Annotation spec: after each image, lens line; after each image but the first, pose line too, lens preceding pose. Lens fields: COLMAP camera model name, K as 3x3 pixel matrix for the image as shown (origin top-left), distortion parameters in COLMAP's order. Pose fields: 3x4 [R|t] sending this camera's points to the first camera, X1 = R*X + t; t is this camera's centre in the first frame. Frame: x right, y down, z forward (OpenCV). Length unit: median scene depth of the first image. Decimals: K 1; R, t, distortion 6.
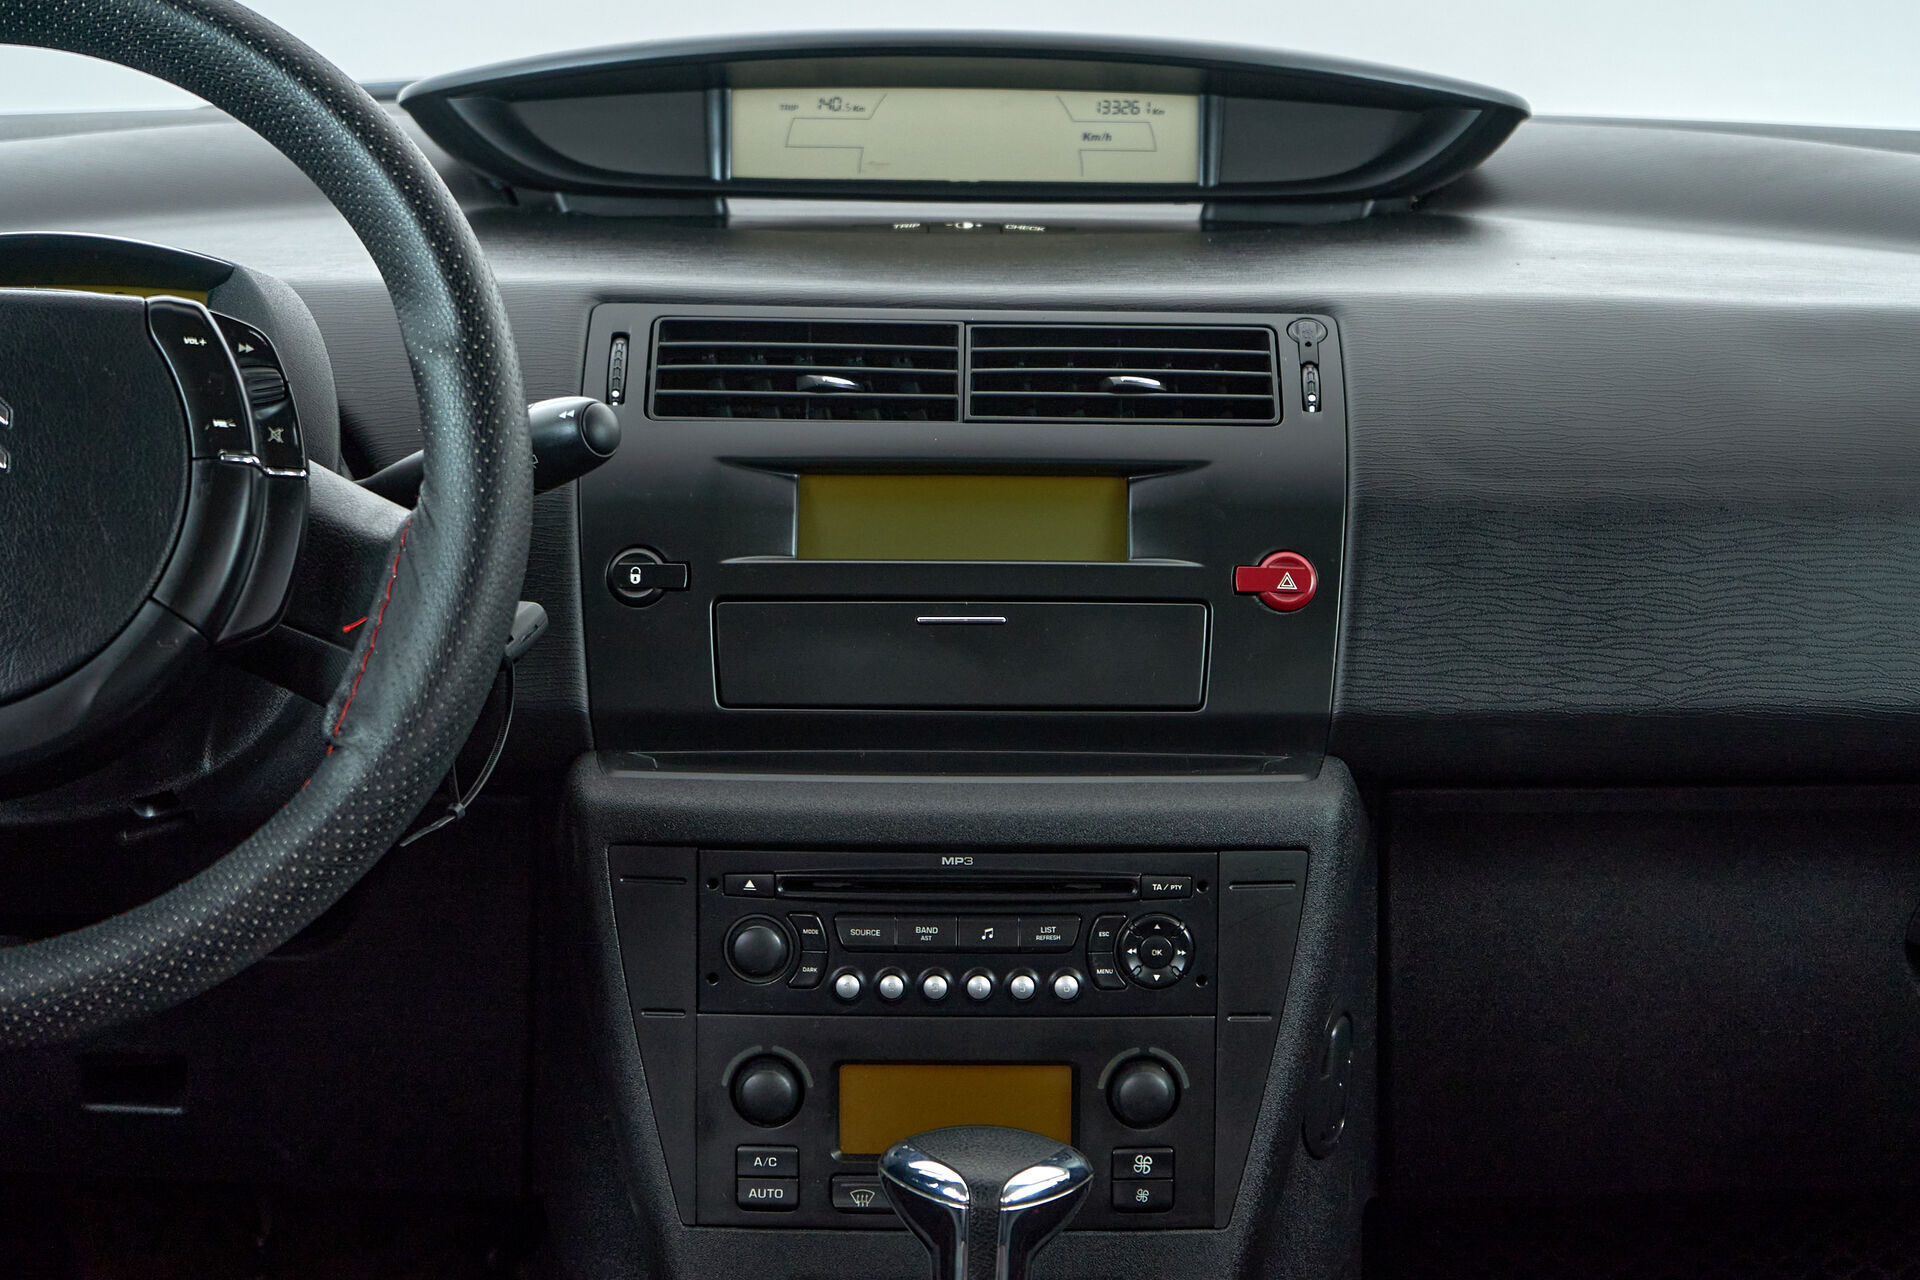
lens RADIAL K [[4582.5, 0, 995.3], [0, 4582.5, 680.5], [0, 0, 1]] dist [0.013756, 0.000000]
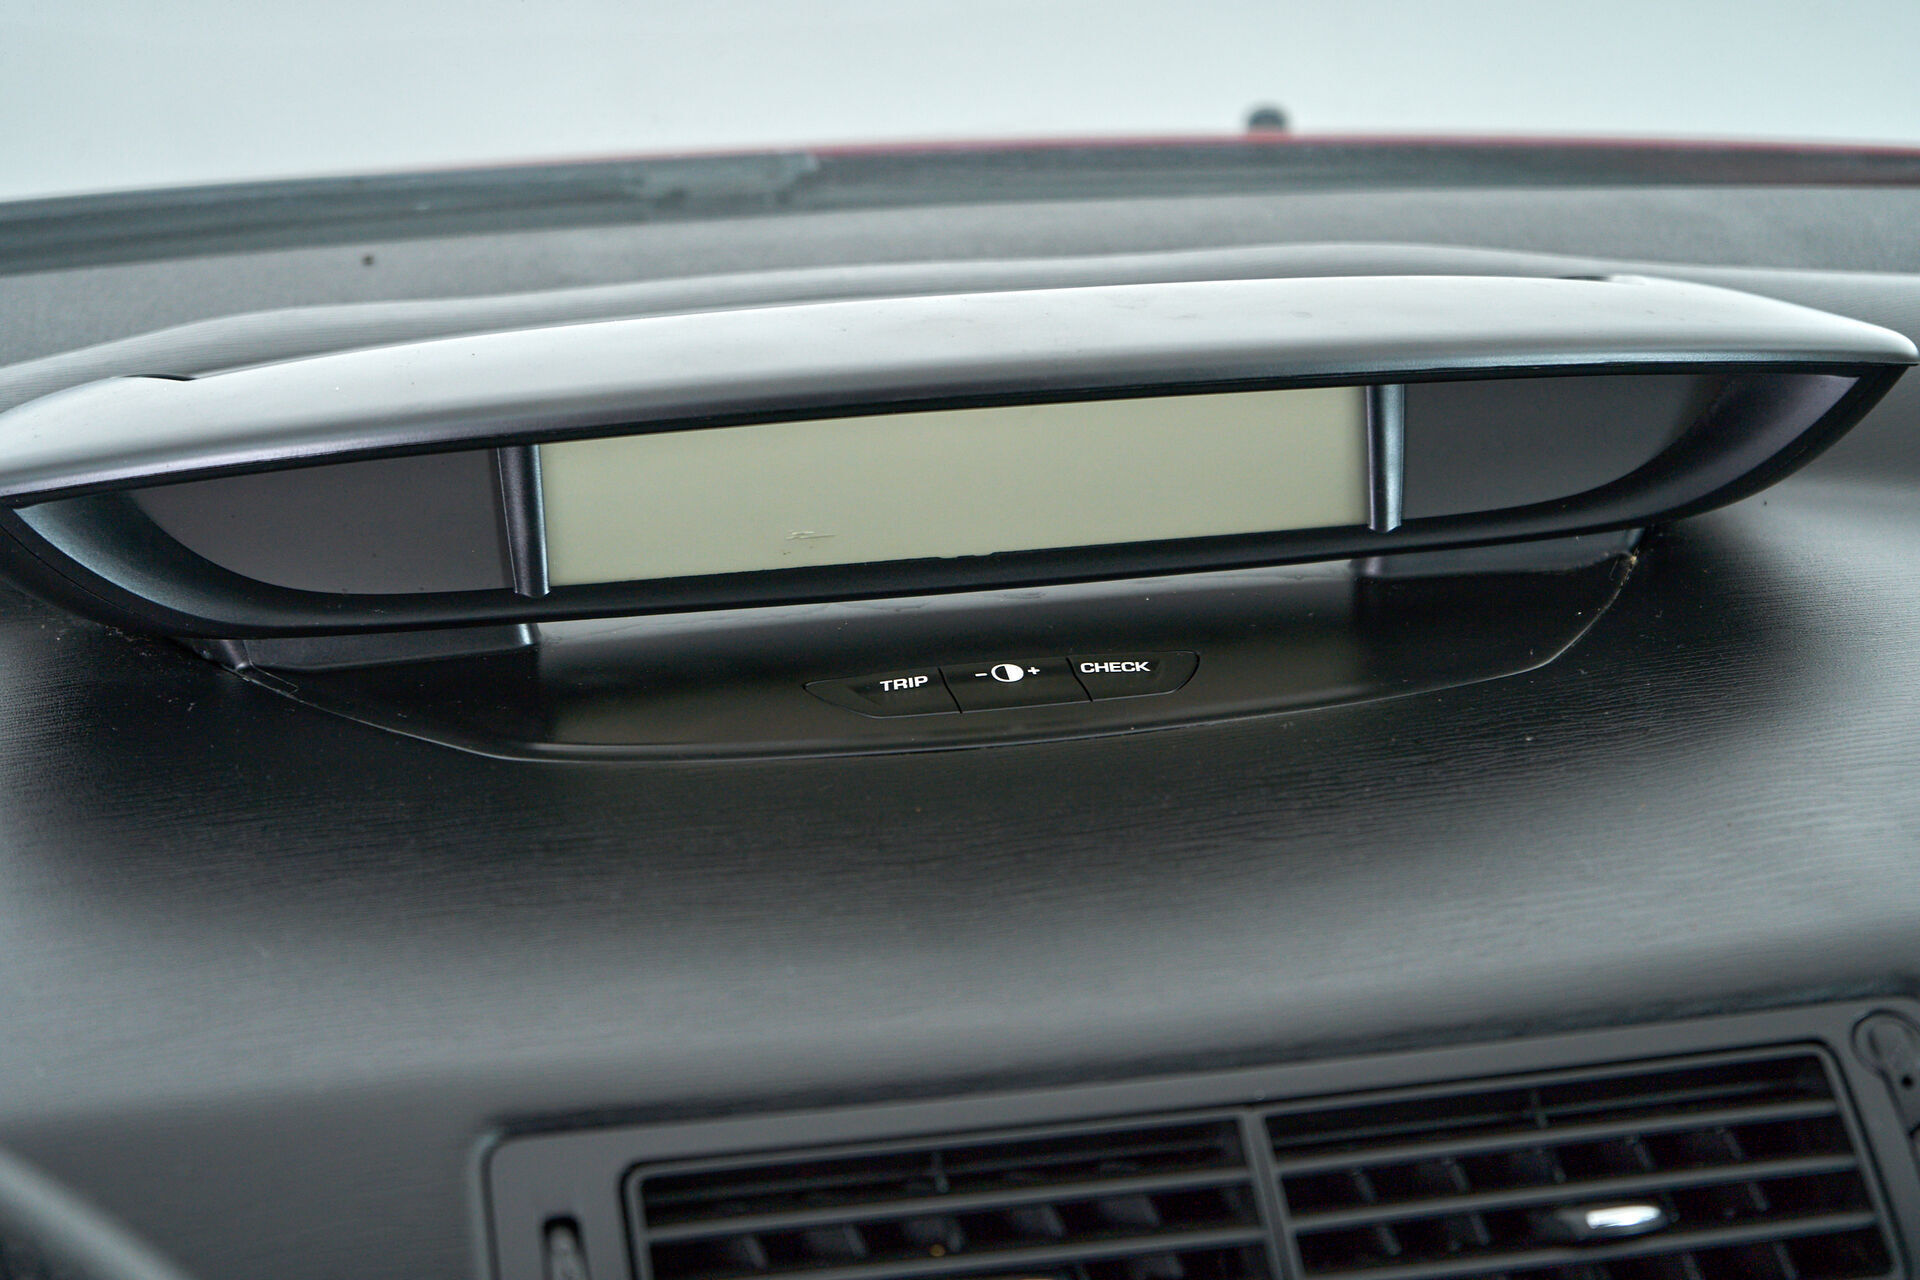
lens RADIAL K [[3939.4, 0, 969.1], [0, 3939.4, 635.3], [0, 0, 1]] dist [0.130857, 0.000000]
pose [[0.975984, -0.087879, 0.199331, -0.123062], [0.058606, 0.987208, 0.148274, -0.204060], [-0.209811, -0.133031, 0.968650, 0.634233]]
